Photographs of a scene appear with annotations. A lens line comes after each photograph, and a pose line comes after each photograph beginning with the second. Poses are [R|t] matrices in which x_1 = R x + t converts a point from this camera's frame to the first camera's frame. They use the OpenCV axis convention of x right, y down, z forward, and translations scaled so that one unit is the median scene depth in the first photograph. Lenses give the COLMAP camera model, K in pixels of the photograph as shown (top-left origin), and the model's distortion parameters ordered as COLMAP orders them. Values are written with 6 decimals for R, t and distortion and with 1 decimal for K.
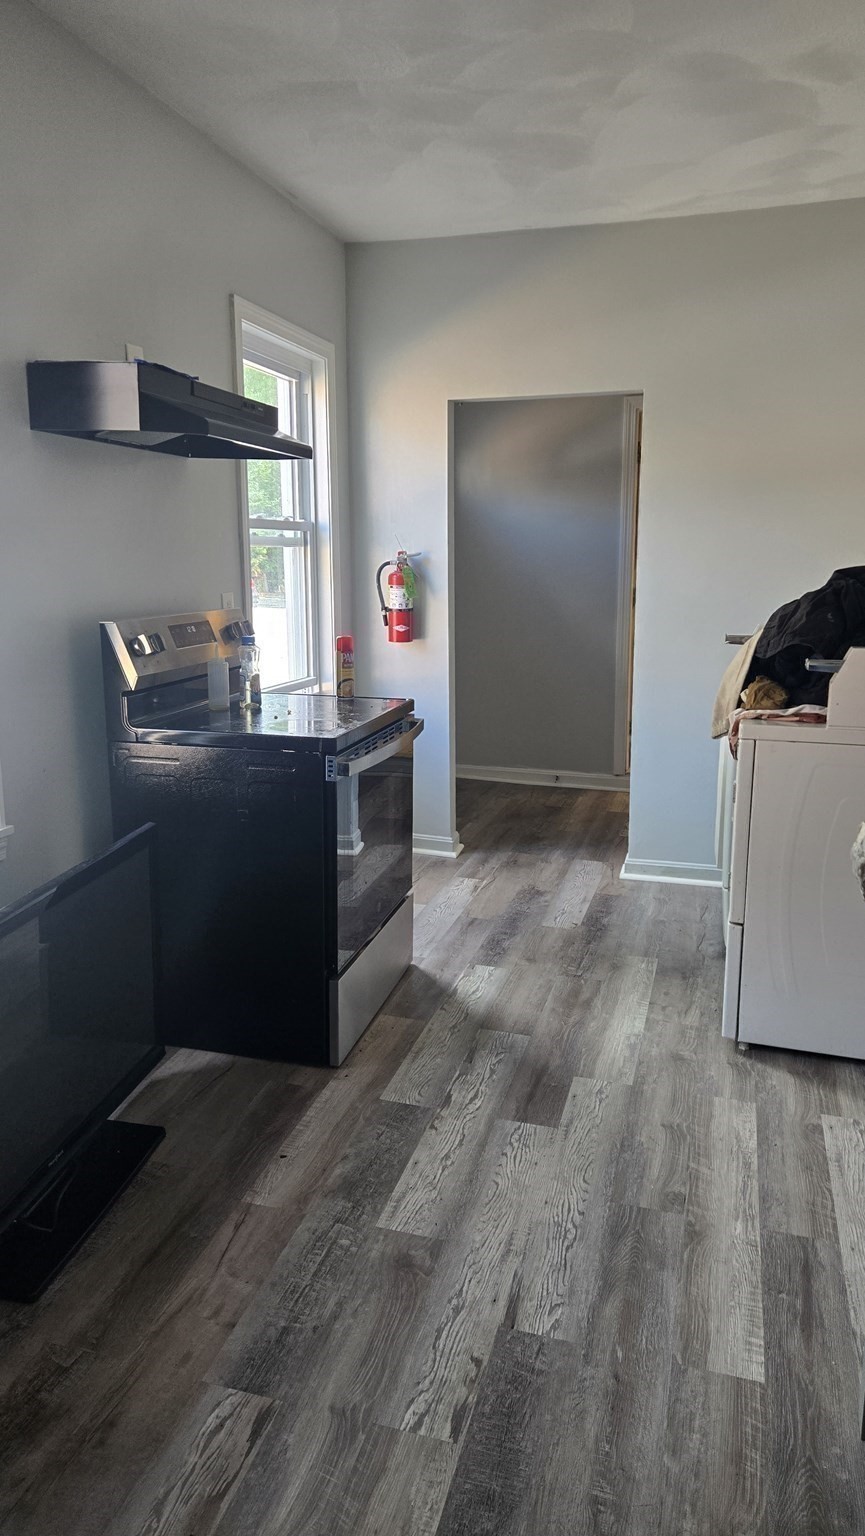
lens RADIAL K [[1023.7, 0, 432.5], [0, 1023.7, 768.0], [0, 0, 1]] dist [0.068754, -0.084992]
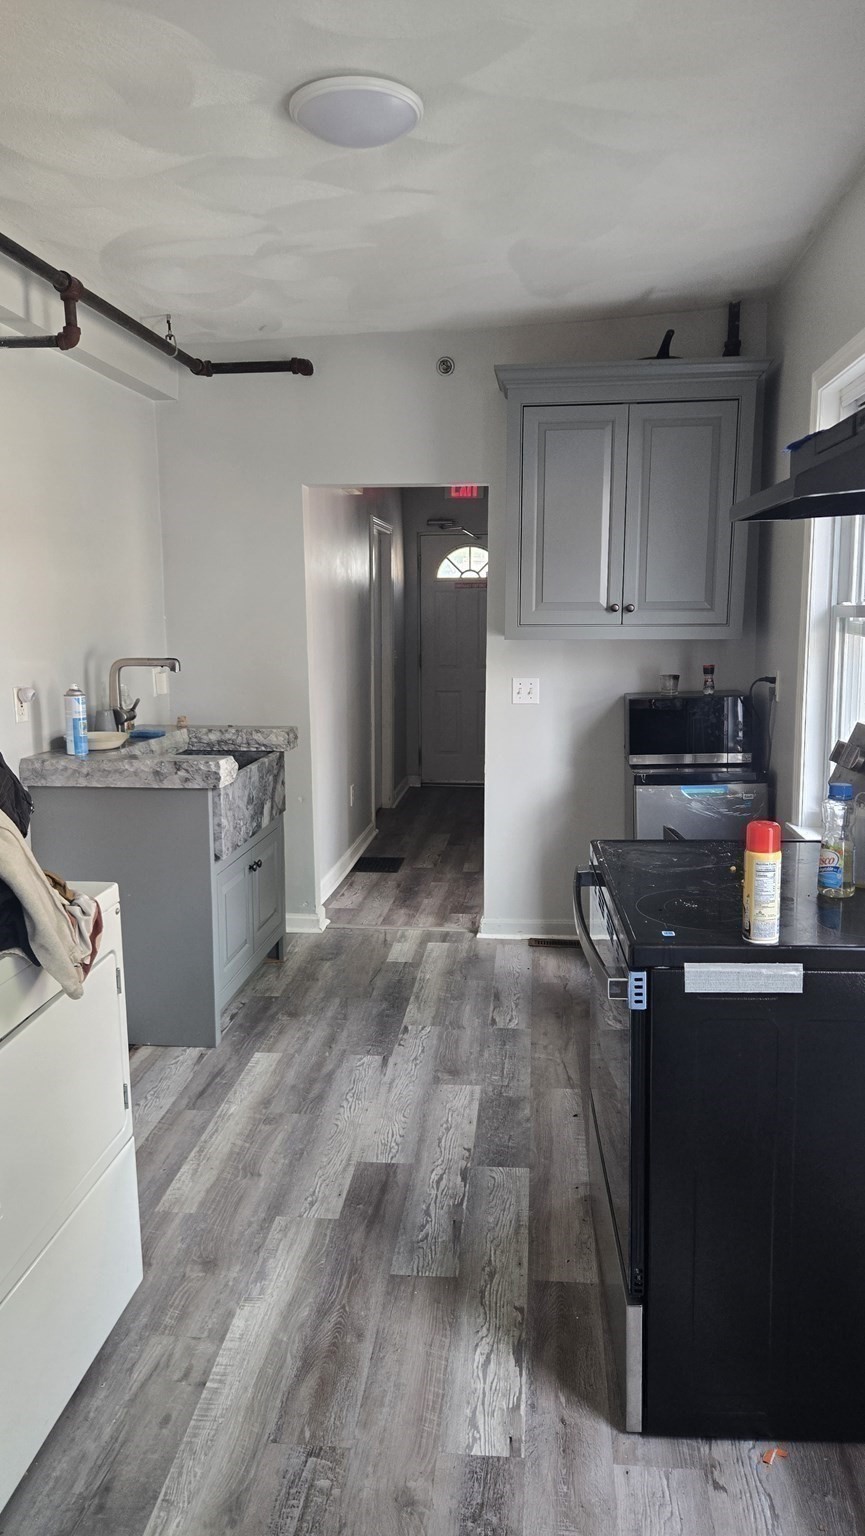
lens RADIAL K [[1023.7, 0, 432.5], [0, 1023.7, 768.0], [0, 0, 1]] dist [0.068754, -0.084992]
pose [[-0.983460, 0.040976, -0.176429, 0.216587], [-0.024748, 0.934537, 0.355004, -0.431717], [0.179426, 0.353499, -0.918066, 1.853046]]
